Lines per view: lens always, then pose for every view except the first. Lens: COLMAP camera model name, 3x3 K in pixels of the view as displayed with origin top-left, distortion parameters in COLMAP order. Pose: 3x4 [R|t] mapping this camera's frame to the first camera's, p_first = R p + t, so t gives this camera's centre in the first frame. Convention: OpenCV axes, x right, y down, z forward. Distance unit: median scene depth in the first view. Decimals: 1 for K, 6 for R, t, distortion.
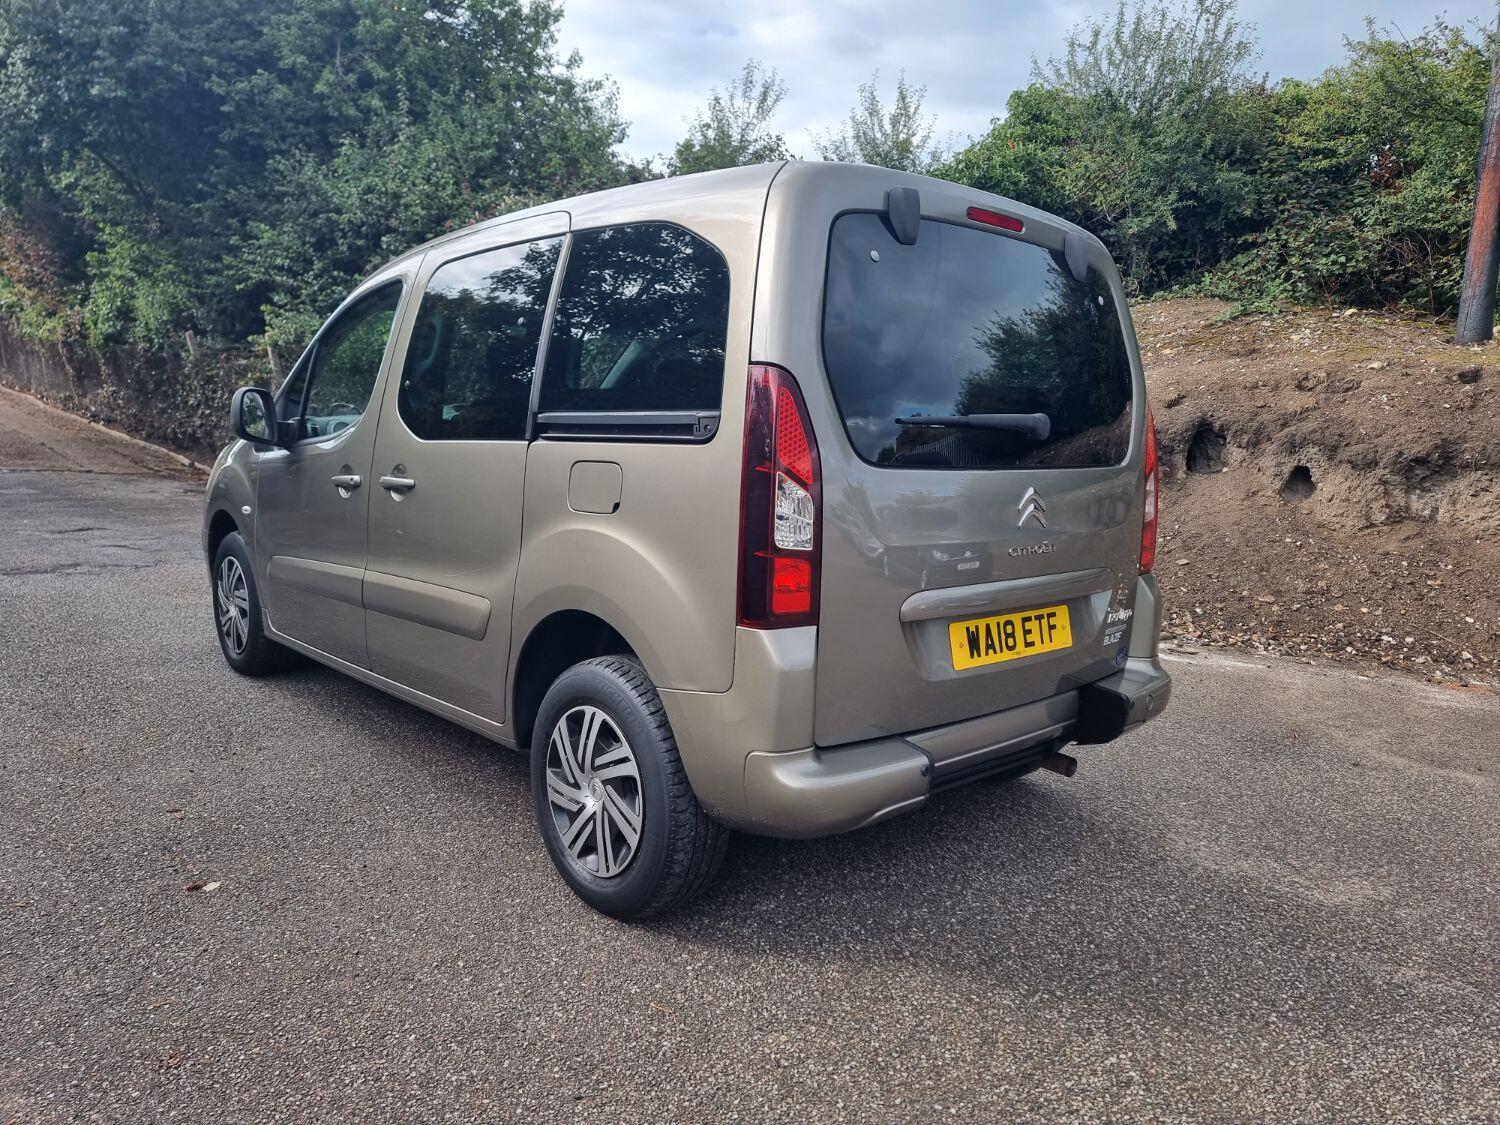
lens RADIAL K [[1044.8, 0, 768.4], [0, 1044.8, 561.6], [0, 0, 1]] dist [0.080548, -0.074220]
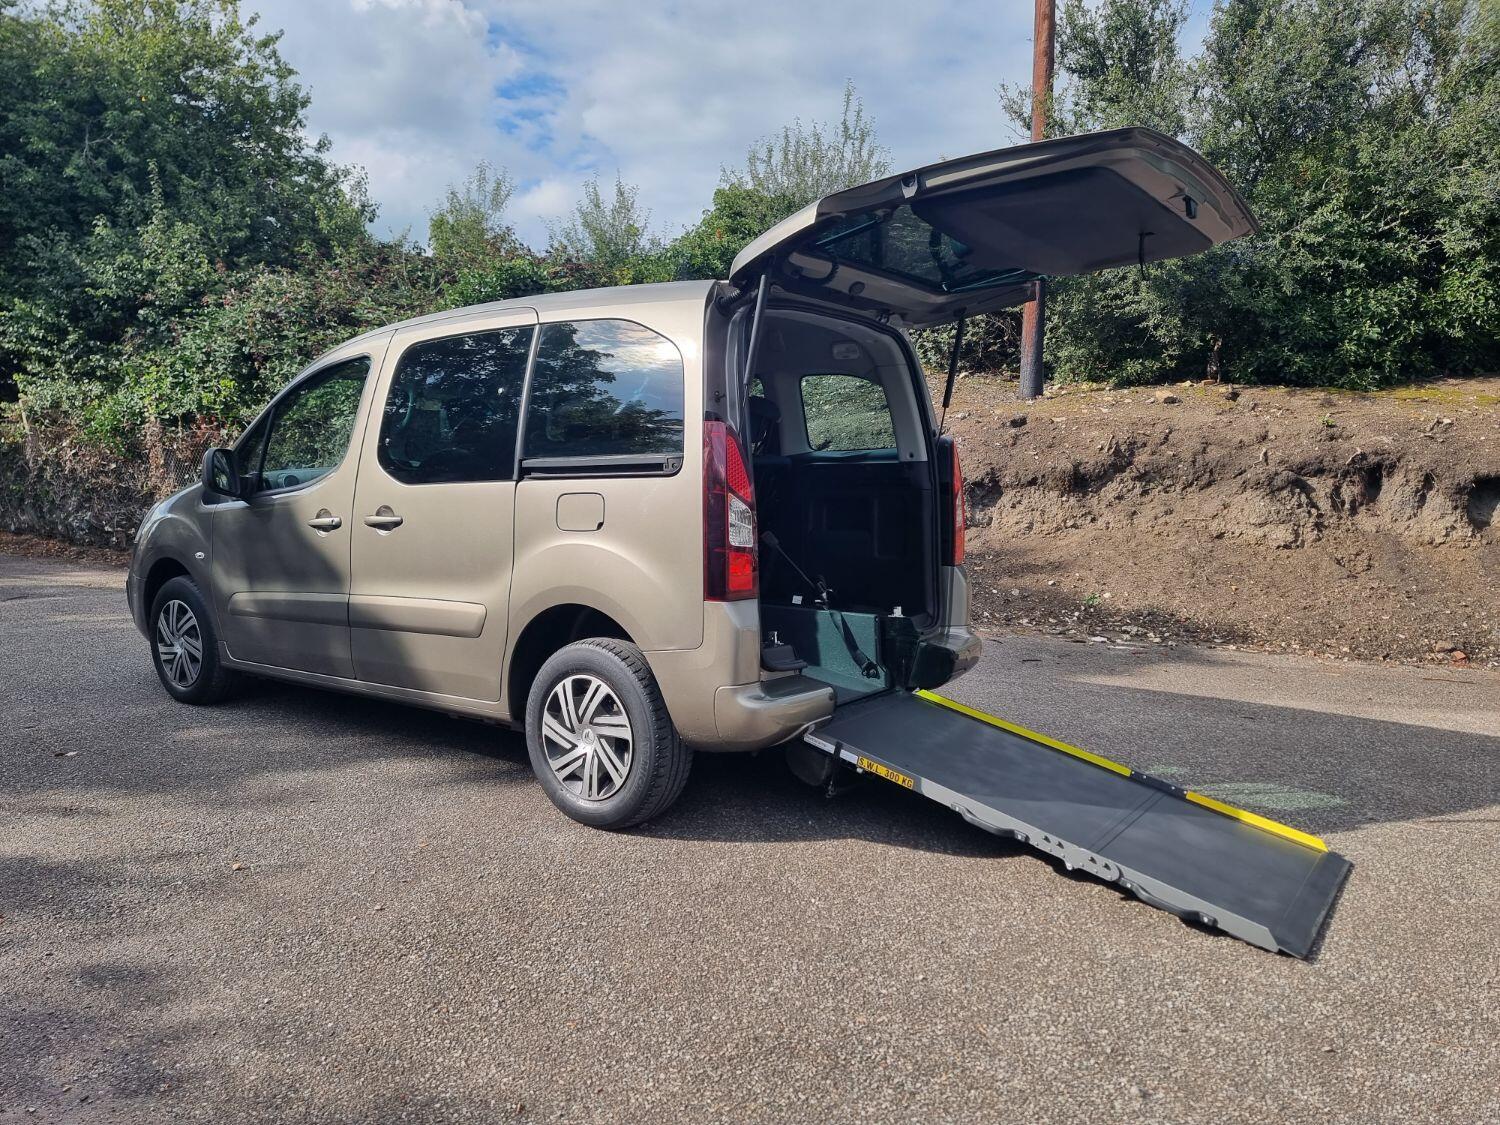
lens RADIAL K [[1013.2, 0, 753.1], [0, 1013.2, 588.2], [0, 0, 1]] dist [0.078677, -0.067188]
pose [[0.981420, -0.049635, 0.185342, 0.039508], [0.053302, 0.998468, -0.014850, 0.025691], [-0.184321, 0.024453, 0.982562, -0.140966]]
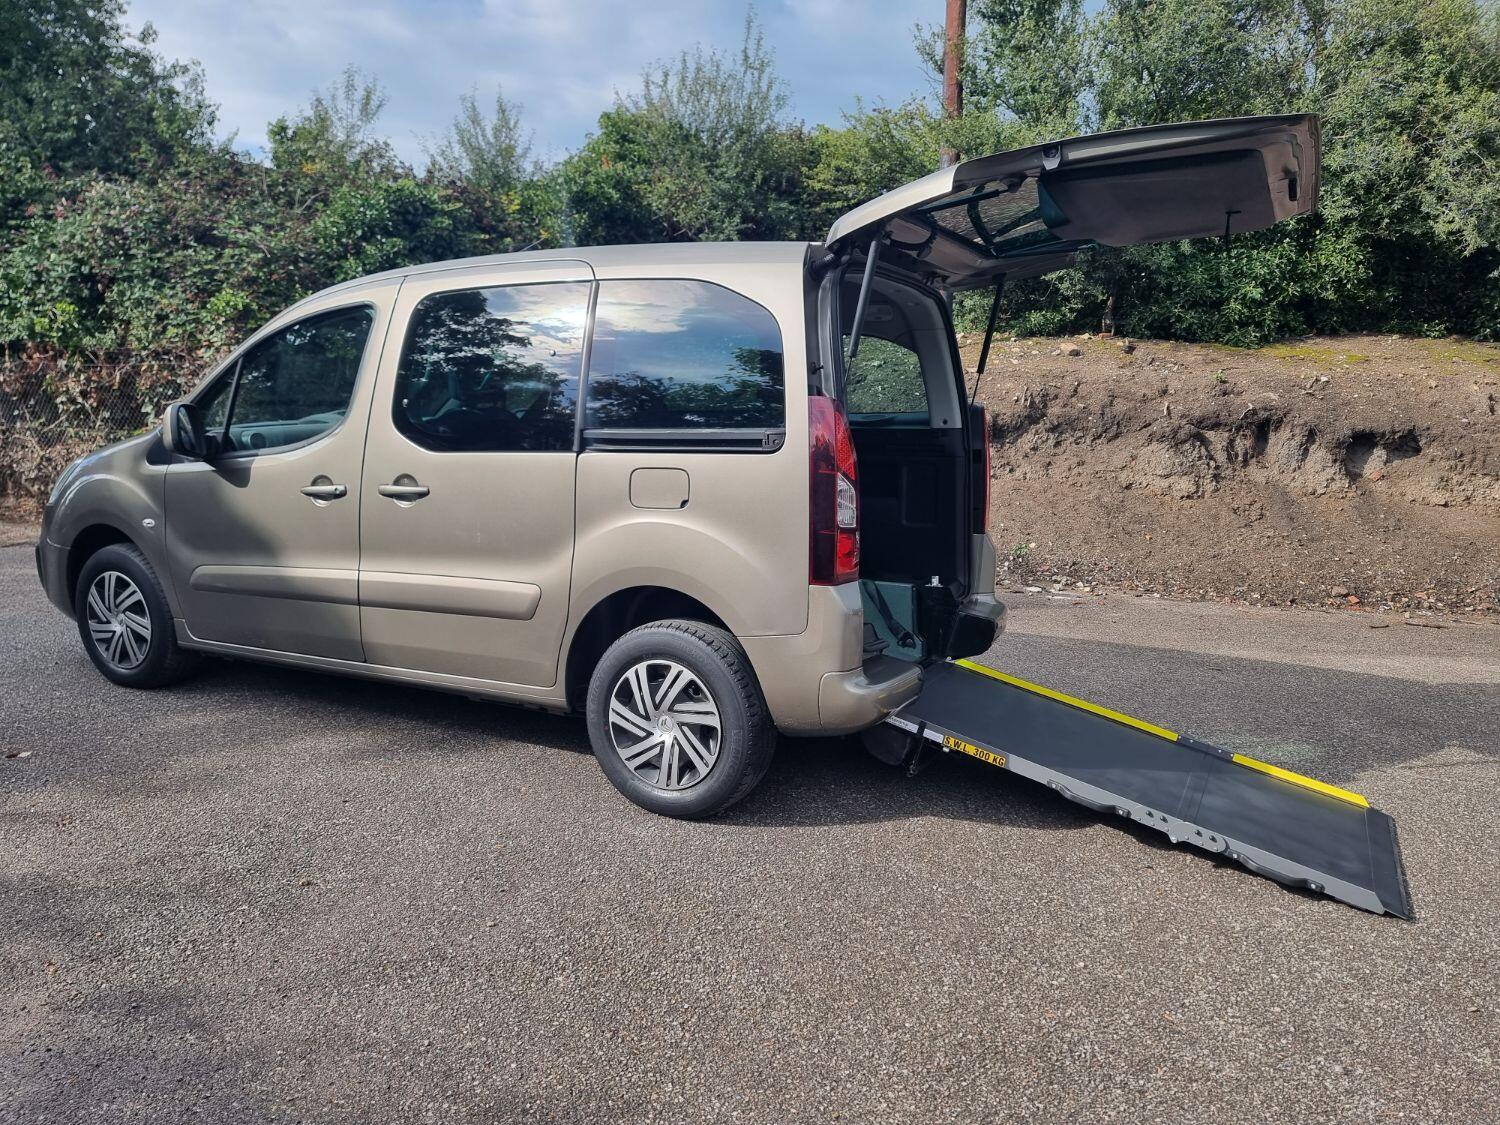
lens RADIAL K [[1015.0, 0, 767.3], [0, 1015.0, 585.2], [0, 0, 1]] dist [0.075827, -0.064313]
pose [[0.939592, -0.074396, 0.334113, -0.009167], [0.060006, 0.996779, 0.053203, 0.012937], [-0.336995, -0.029941, 0.941030, -0.118959]]
